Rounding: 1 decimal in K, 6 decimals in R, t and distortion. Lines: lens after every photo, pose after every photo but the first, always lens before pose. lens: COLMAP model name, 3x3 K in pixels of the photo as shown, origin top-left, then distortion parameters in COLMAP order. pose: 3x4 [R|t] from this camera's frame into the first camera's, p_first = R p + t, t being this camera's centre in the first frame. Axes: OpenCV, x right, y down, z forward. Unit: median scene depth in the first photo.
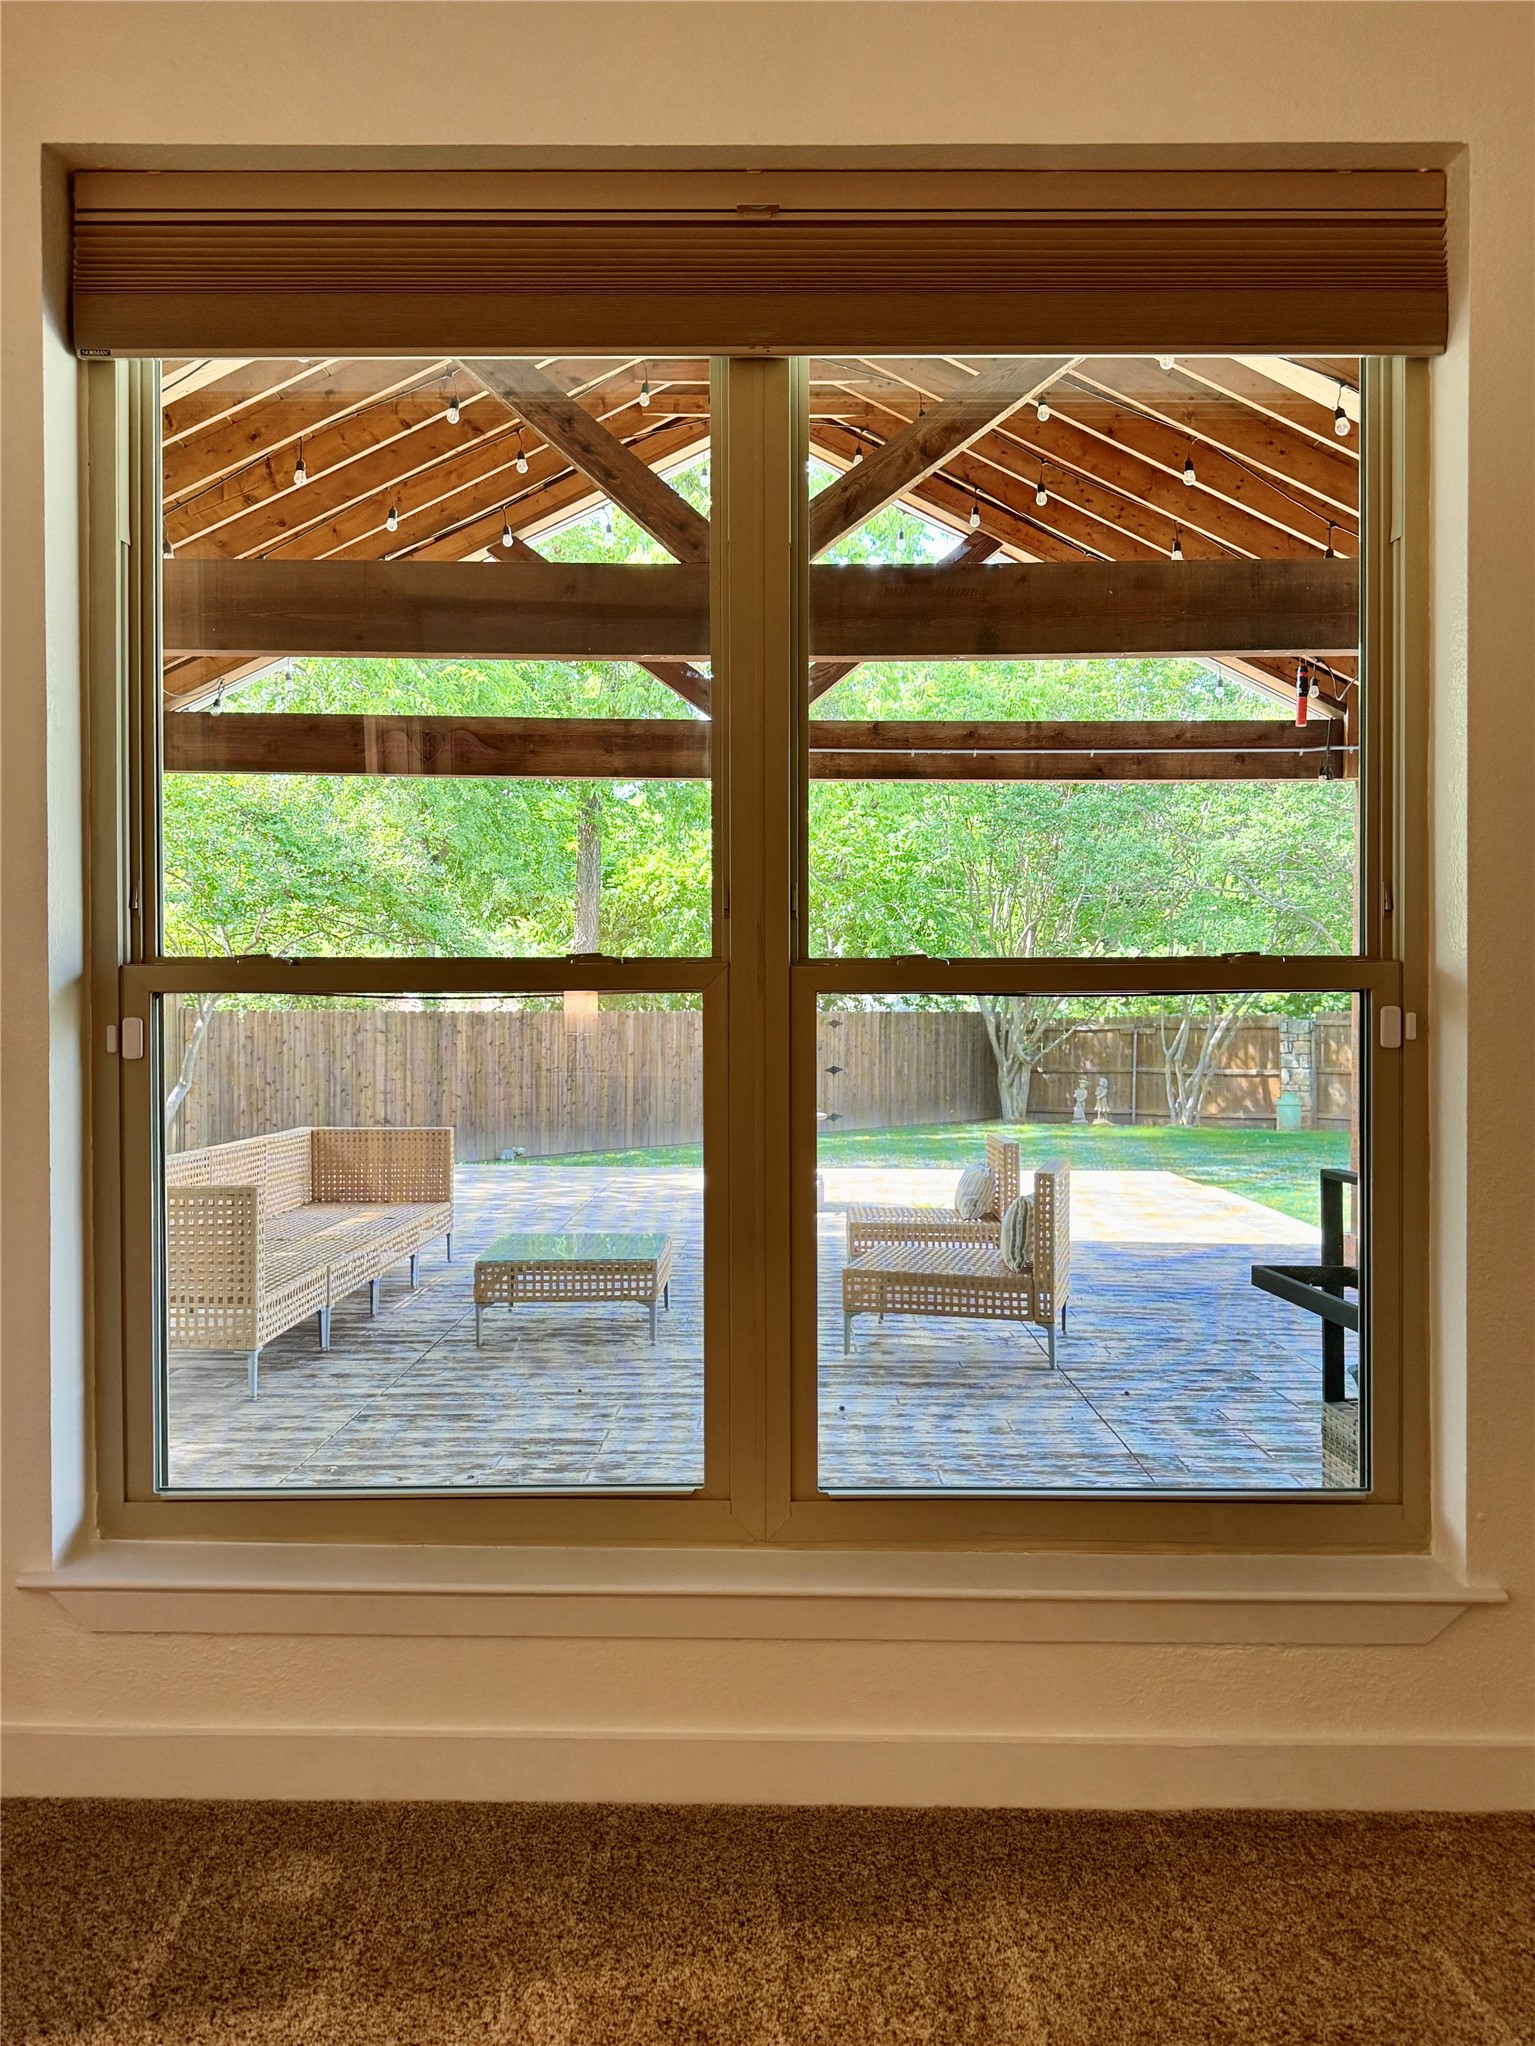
lens RADIAL K [[1496.7, 0, 766.9], [0, 1496.7, 1020.8], [0, 0, 1]] dist [-0.000613, 0.001433]
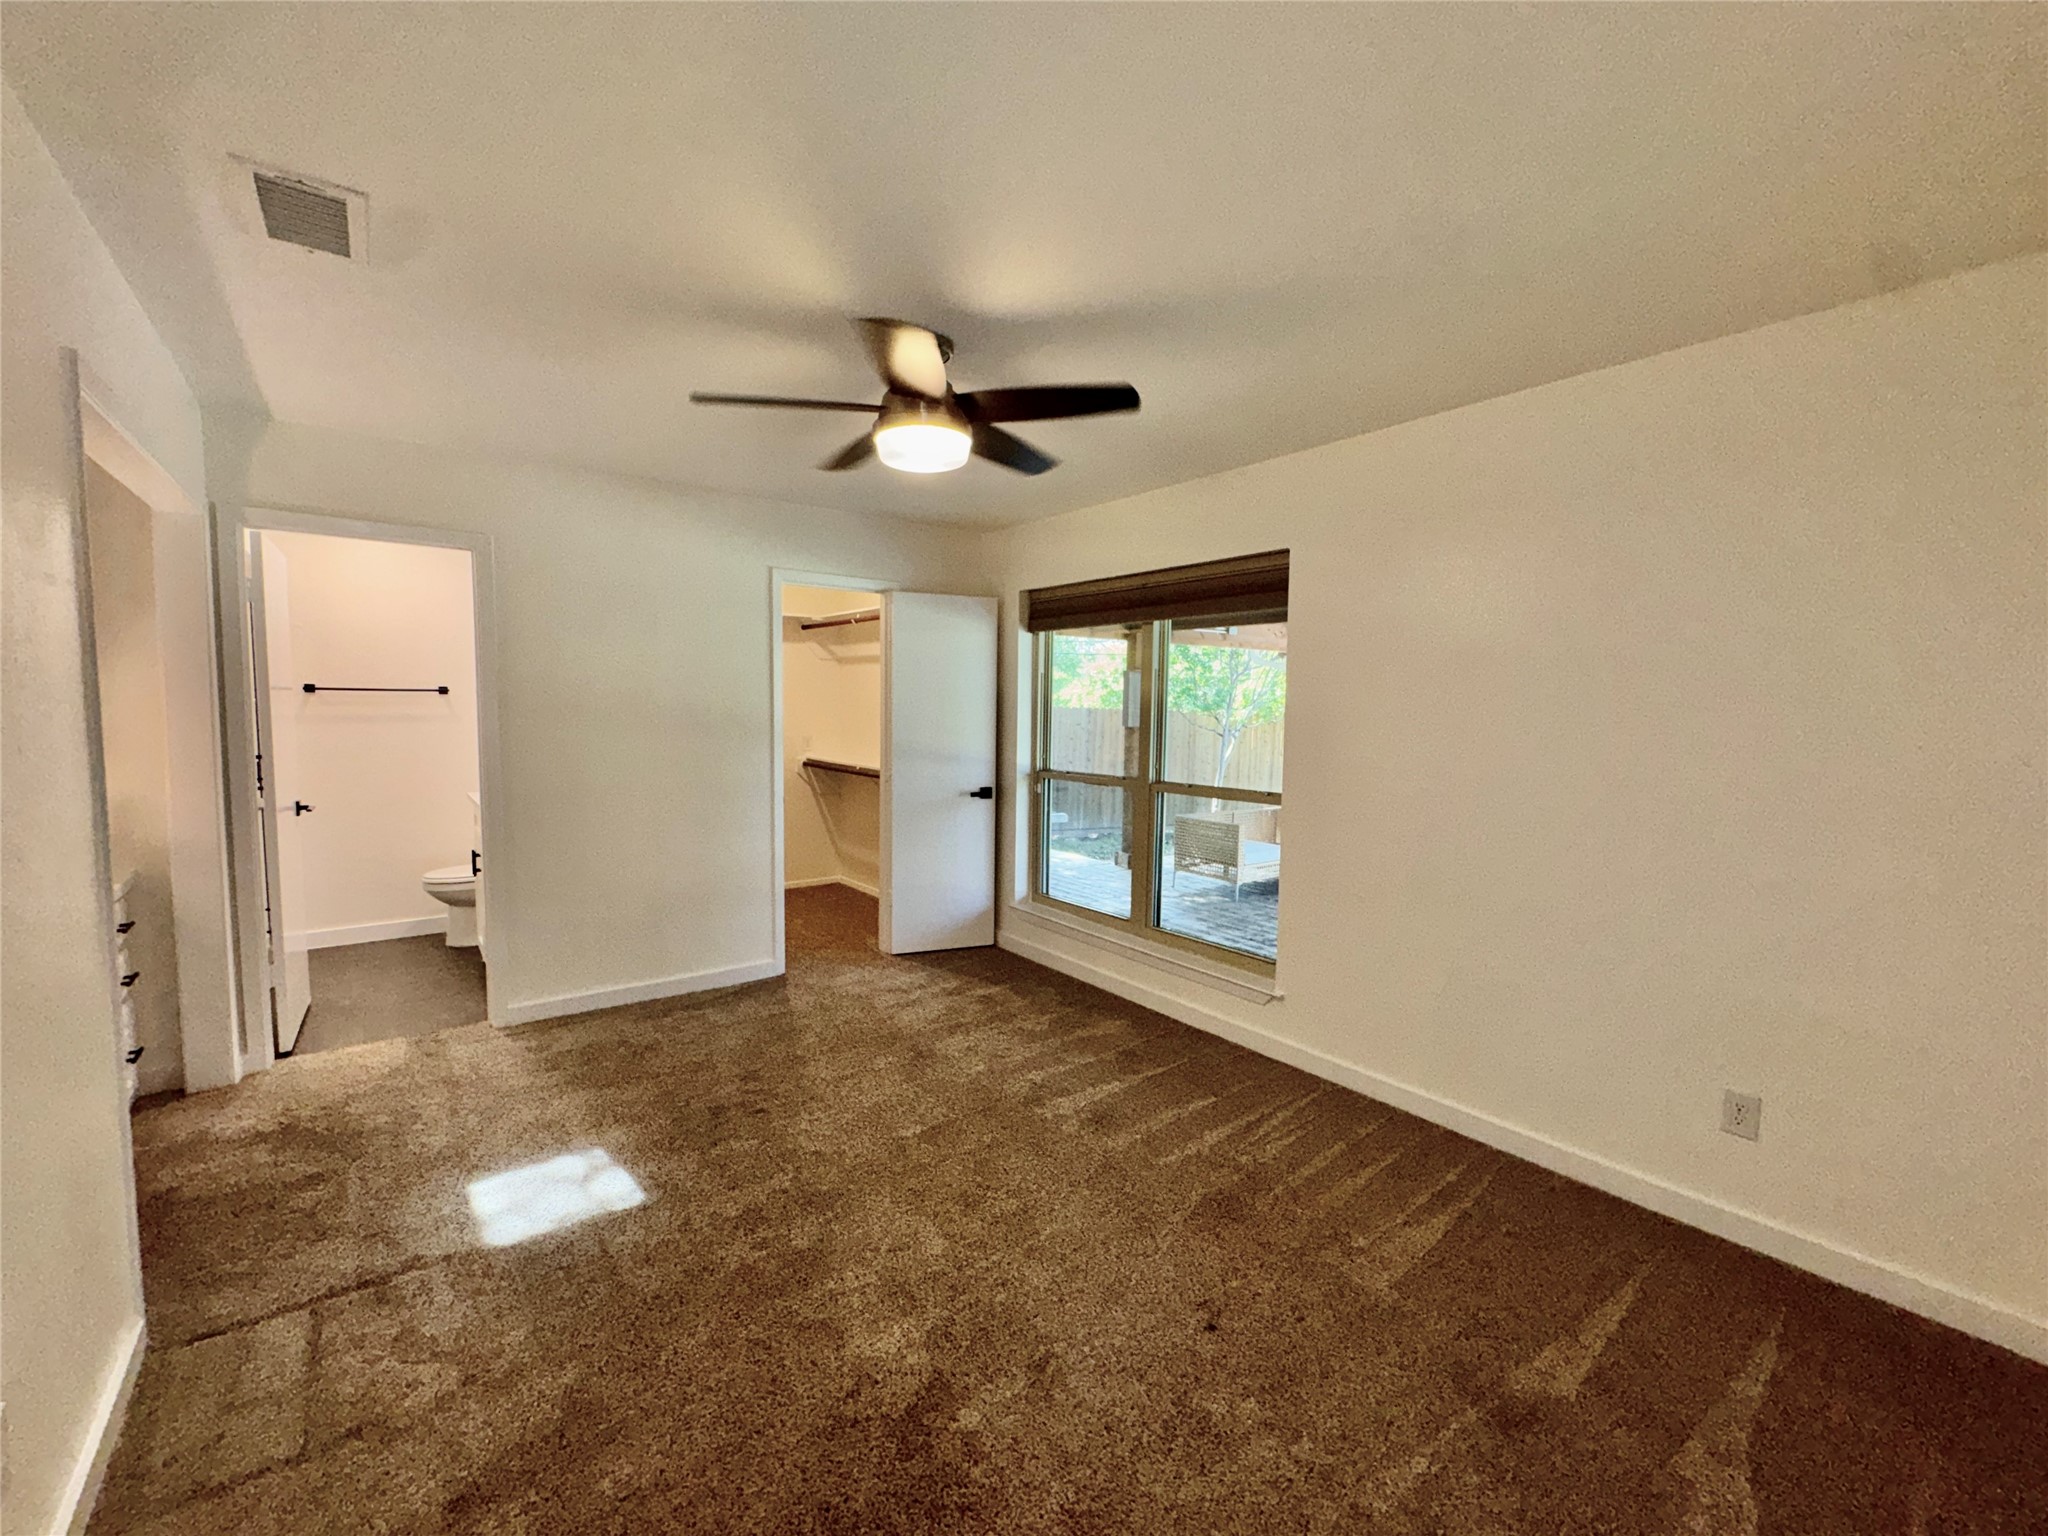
lens RADIAL K [[822.5, 0, 1025.1], [0, 822.5, 767.3], [0, 0, 1]] dist [0.000114, 0.000000]
pose [[0.600457, 0.071369, -0.796466, 1.472766], [-0.020685, 0.997062, 0.073750, -0.224975], [0.799390, -0.027809, 0.600169, -0.485933]]
